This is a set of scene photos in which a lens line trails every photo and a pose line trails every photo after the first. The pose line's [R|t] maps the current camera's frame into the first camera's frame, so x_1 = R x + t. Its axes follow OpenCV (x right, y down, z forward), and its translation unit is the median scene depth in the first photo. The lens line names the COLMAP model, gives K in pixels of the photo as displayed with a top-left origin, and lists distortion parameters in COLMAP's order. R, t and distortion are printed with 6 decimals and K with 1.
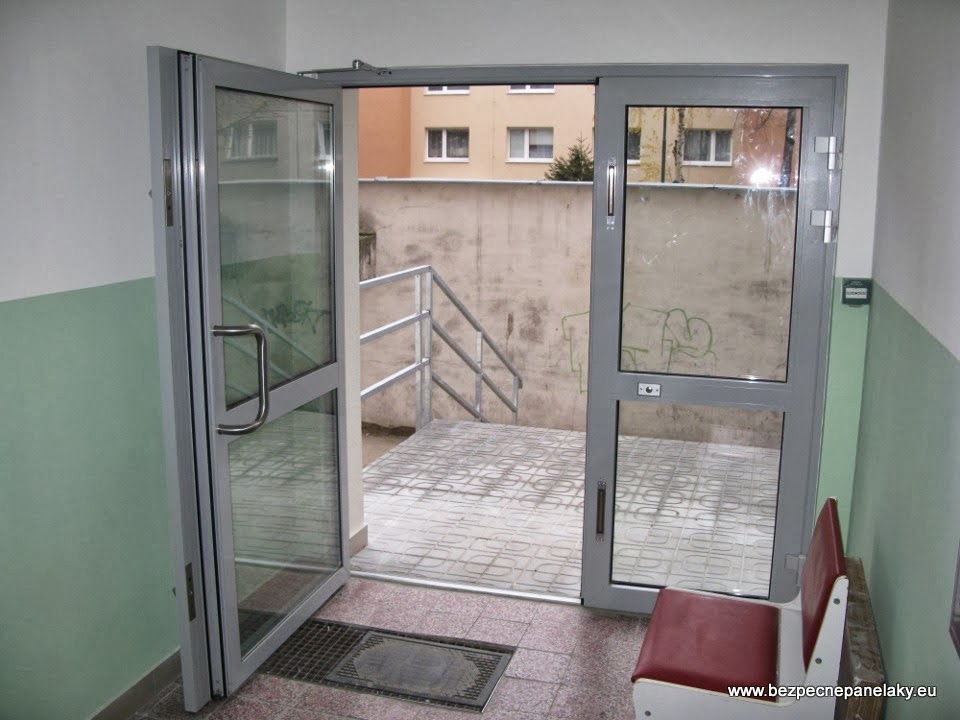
lens RADIAL K [[973.5, 0, 501.9], [0, 973.5, 363.6], [0, 0, 1]] dist [-0.201654, 0.246316]
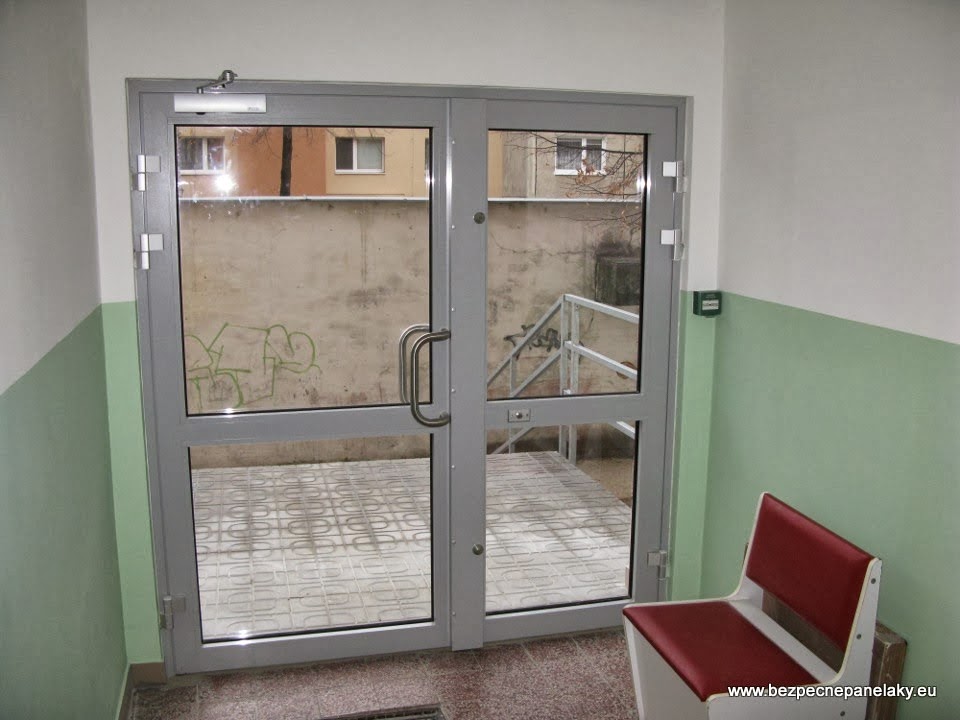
lens RADIAL K [[973.5, 0, 501.9], [0, 973.5, 363.6], [0, 0, 1]] dist [-0.201654, 0.246316]
pose [[0.856945, -0.098038, 0.505998, -0.245609], [0.100780, 0.994665, 0.022040, -0.033766], [-0.505459, 0.032108, 0.862253, 0.099669]]
